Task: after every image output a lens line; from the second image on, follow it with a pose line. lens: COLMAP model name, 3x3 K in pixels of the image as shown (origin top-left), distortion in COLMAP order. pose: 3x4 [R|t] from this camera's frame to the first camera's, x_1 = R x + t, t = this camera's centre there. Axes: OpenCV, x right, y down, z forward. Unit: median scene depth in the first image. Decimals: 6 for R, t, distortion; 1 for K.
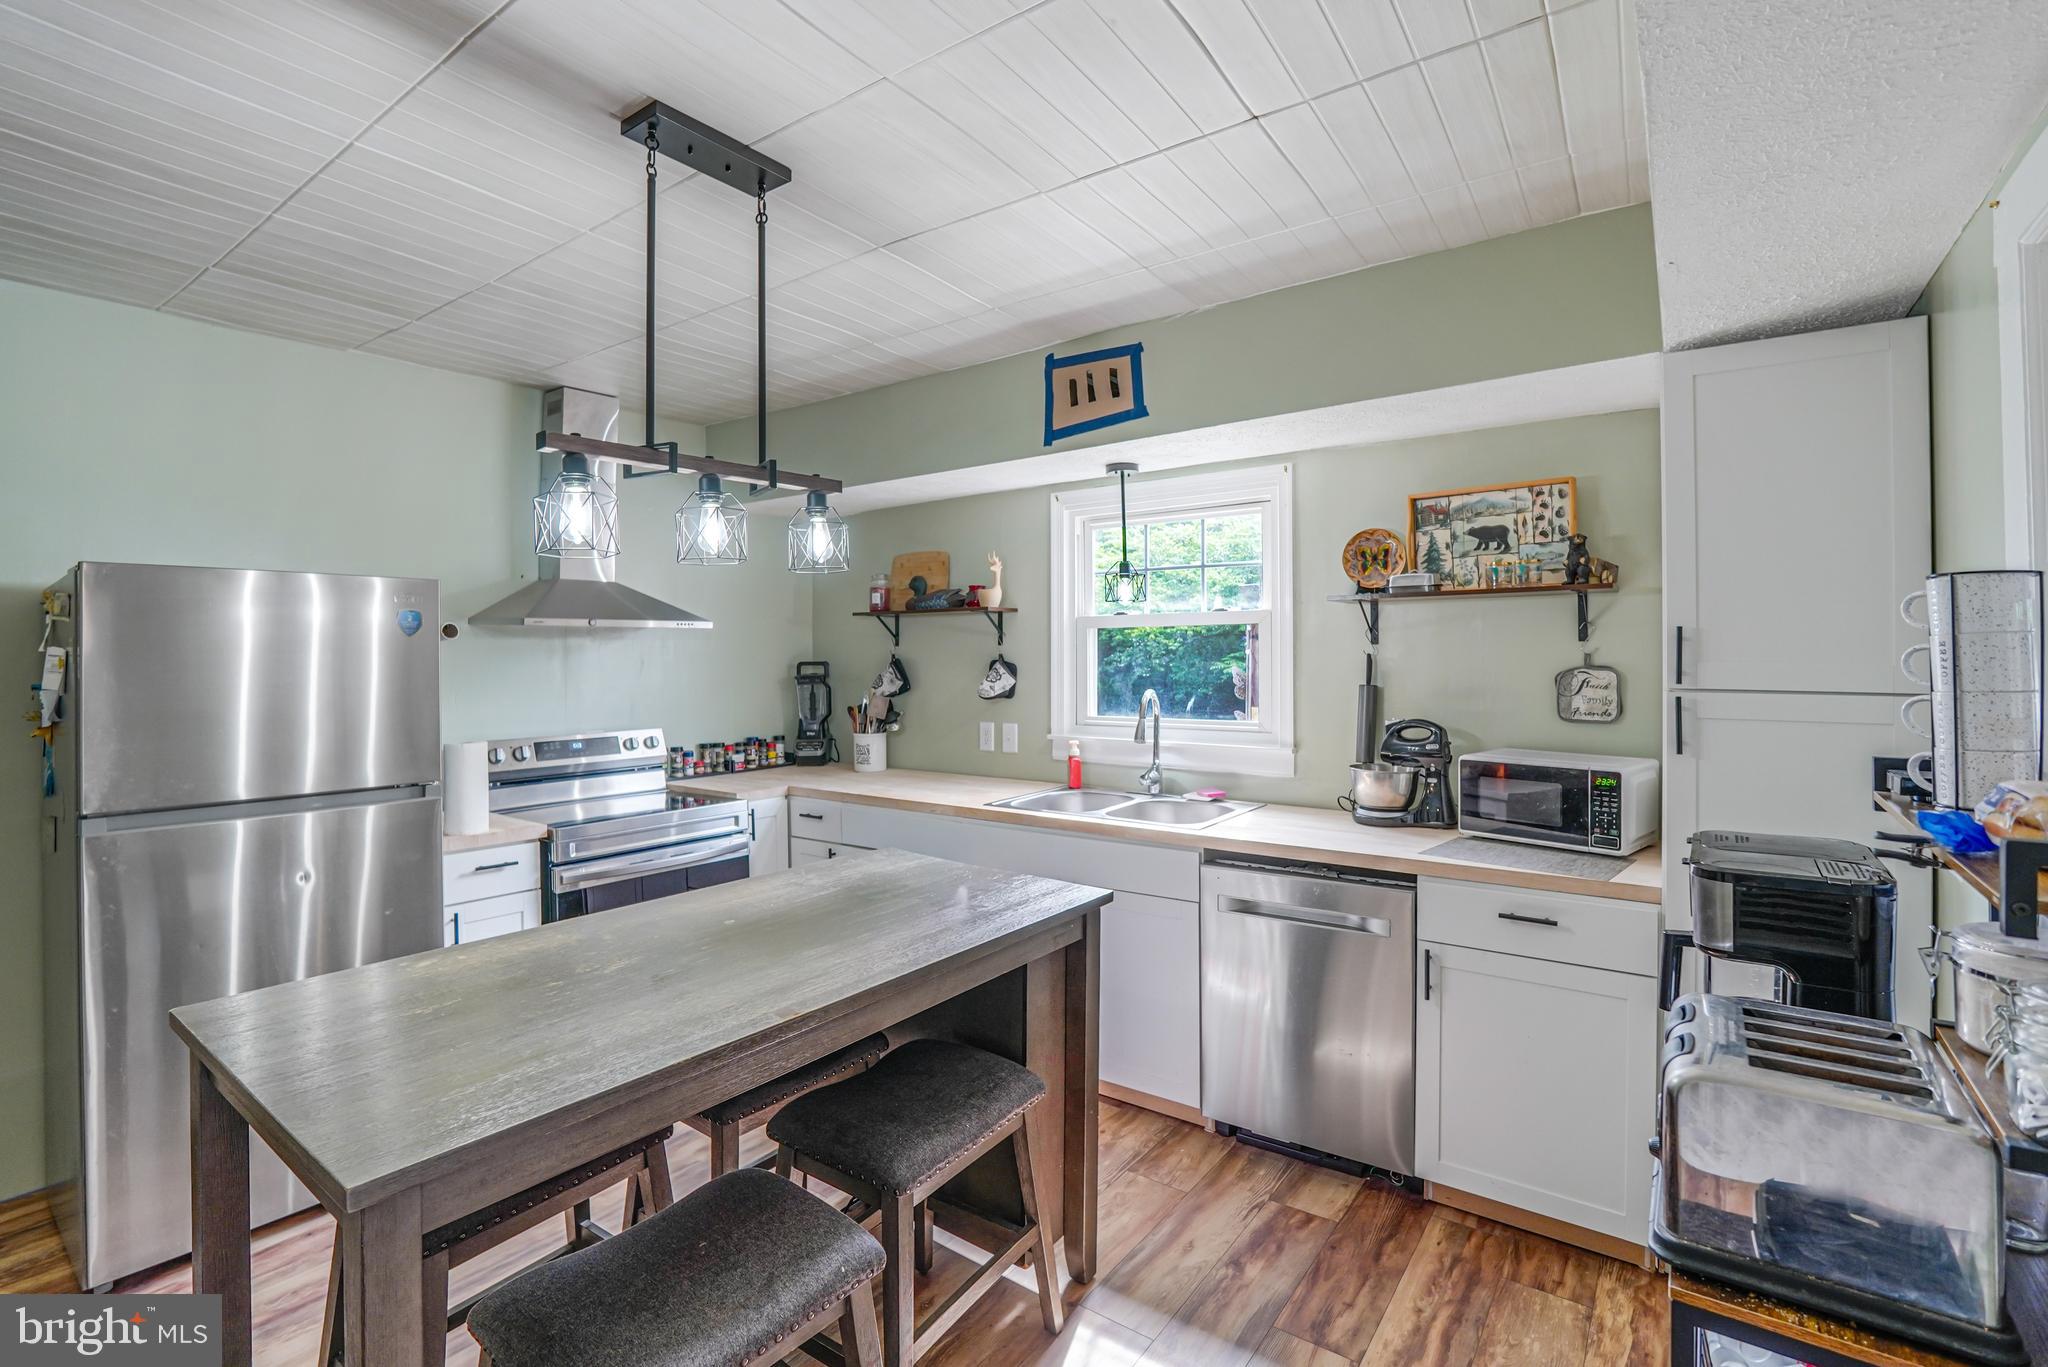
lens RADIAL K [[942.4, 0, 1030.7], [0, 942.4, 668.0], [0, 0, 1]] dist [-0.009417, 0.000798]
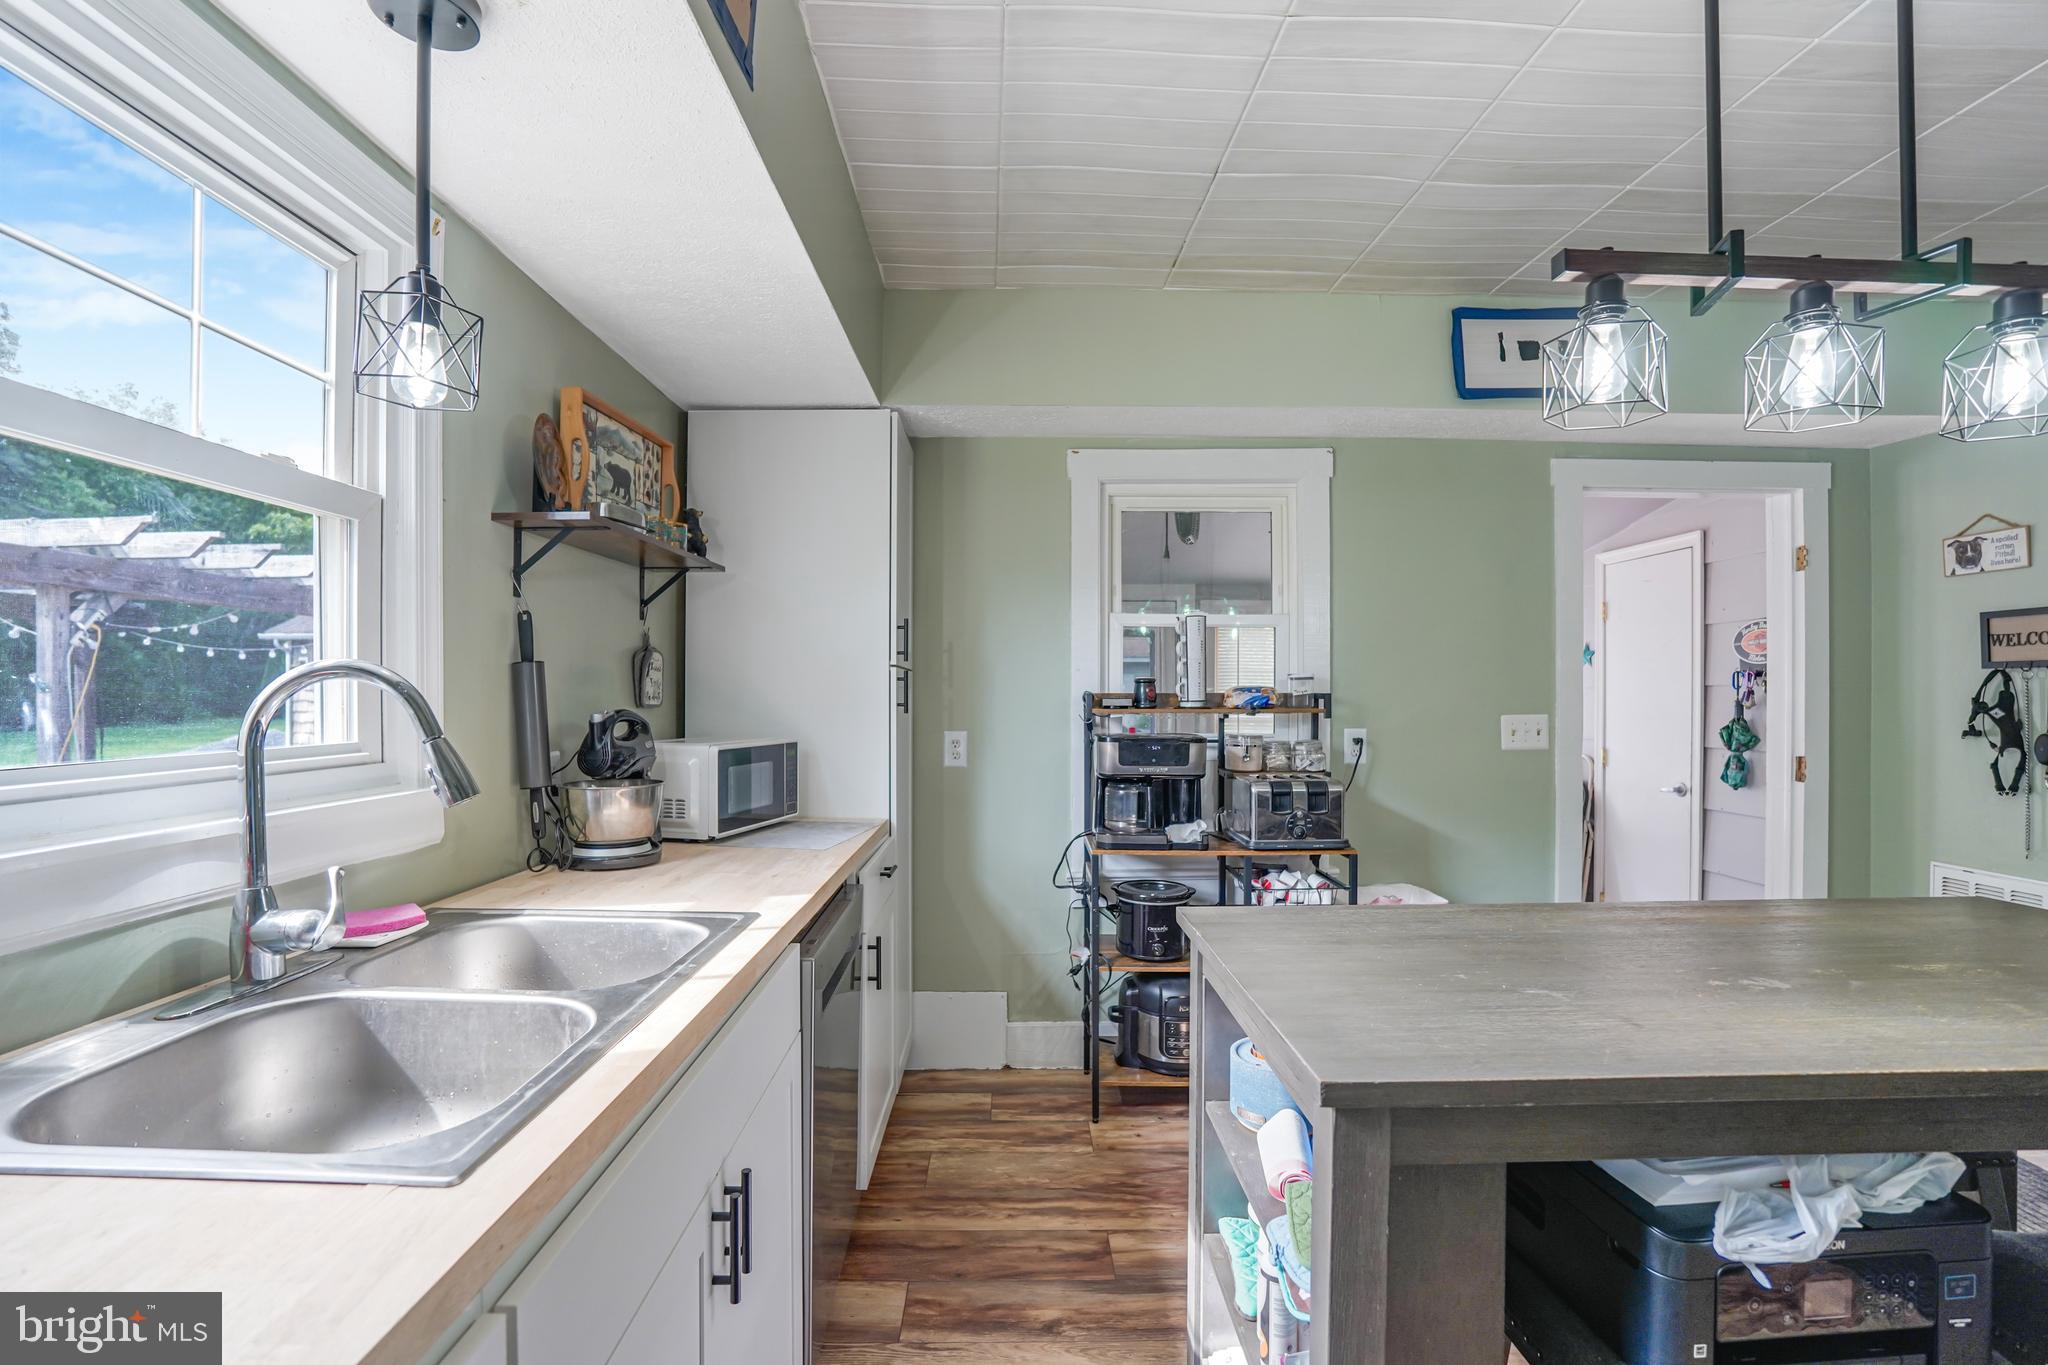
lens RADIAL K [[880.2, 0, 1032.7], [0, 880.2, 693.5], [0, 0, 1]] dist [-0.037666, 0.000334]
pose [[-0.587985, 0.000960, 0.808871, -0.310994], [0.008616, 0.999950, 0.005077, 0.040408], [-0.808826, 0.009954, -0.587964, 1.120350]]
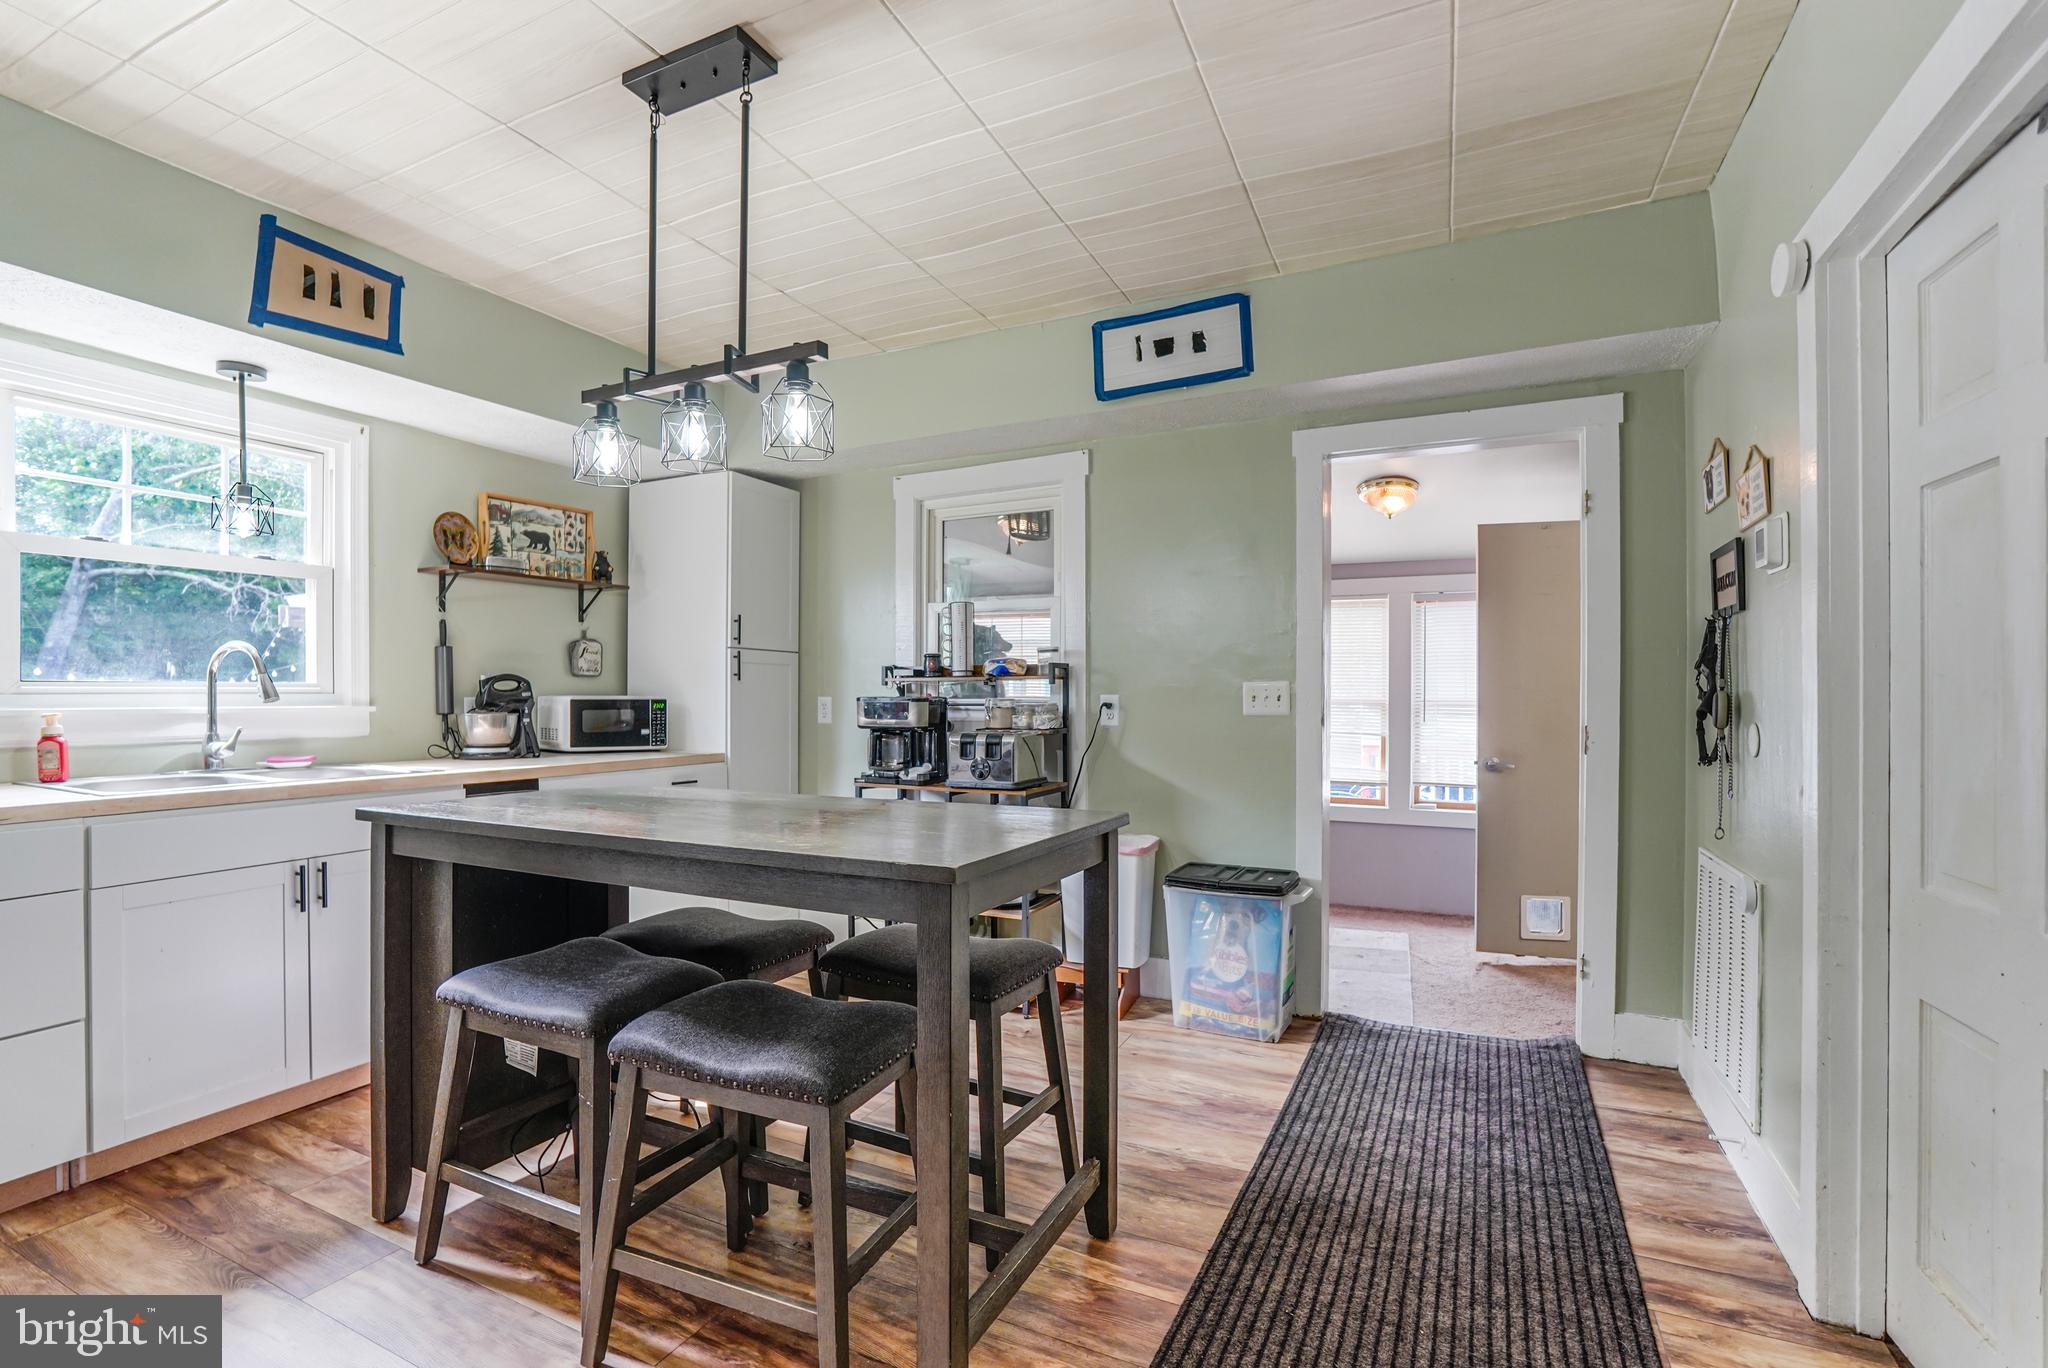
lens RADIAL K [[889.9, 0, 1020.0], [0, 889.9, 686.6], [0, 0, 1]] dist [-0.016760, -0.000186]
pose [[-0.166408, 0.007247, 0.986030, -0.852004], [0.012595, 0.999907, -0.005223, 0.084274], [-0.985976, 0.011550, -0.166484, 0.516104]]
